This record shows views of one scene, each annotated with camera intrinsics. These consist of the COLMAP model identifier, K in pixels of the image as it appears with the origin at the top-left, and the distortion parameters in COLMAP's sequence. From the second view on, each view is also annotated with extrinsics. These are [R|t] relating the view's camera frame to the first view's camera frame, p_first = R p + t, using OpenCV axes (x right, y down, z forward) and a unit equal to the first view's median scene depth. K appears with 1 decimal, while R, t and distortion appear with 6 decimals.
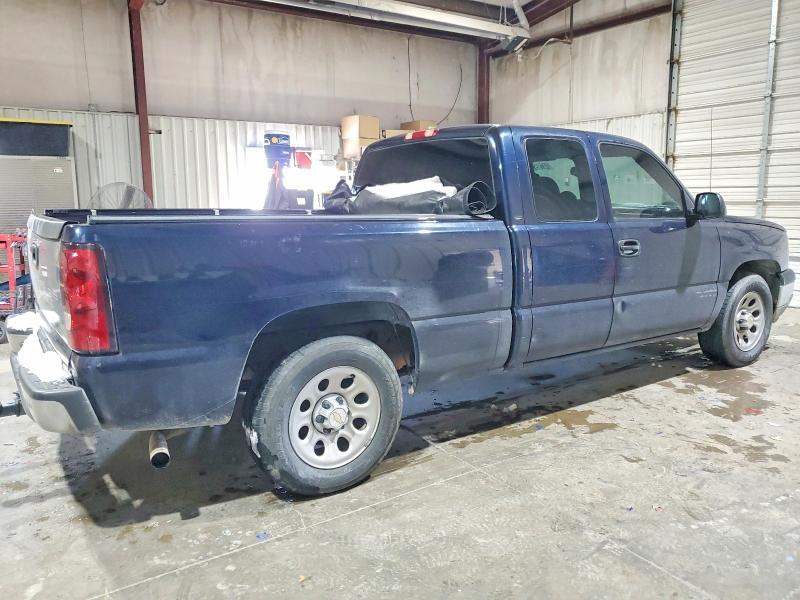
lens RADIAL K [[623.3, 0, 402.2], [0, 623.3, 299.4], [0, 0, 1]] dist [0.007905, 0.012949]
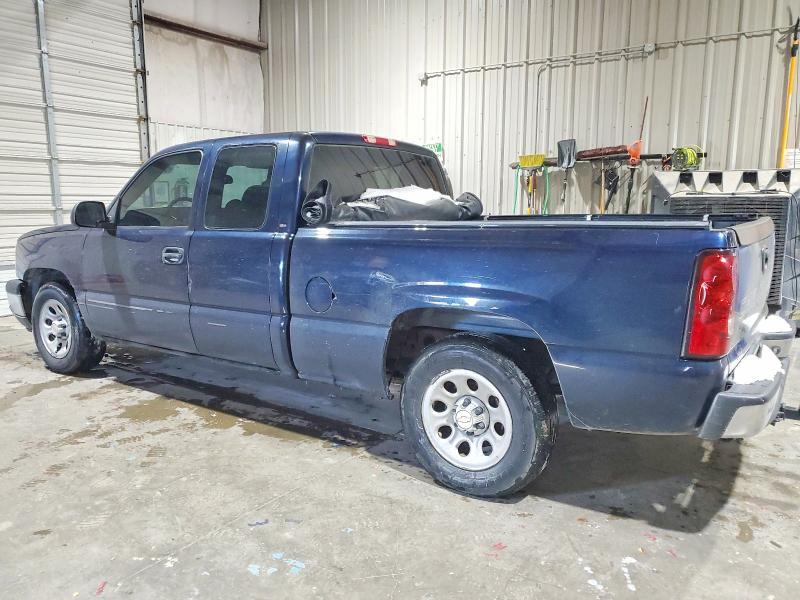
lens RADIAL K [[623.3, 0, 401.9], [0, 623.3, 302.7], [0, 0, 1]] dist [0.007905, 0.012949]
pose [[-0.369361, -0.133386, 0.919663, -1.171702], [0.142378, 0.969838, 0.197846, -0.256293], [-0.918314, 0.204016, -0.339229, 1.695689]]
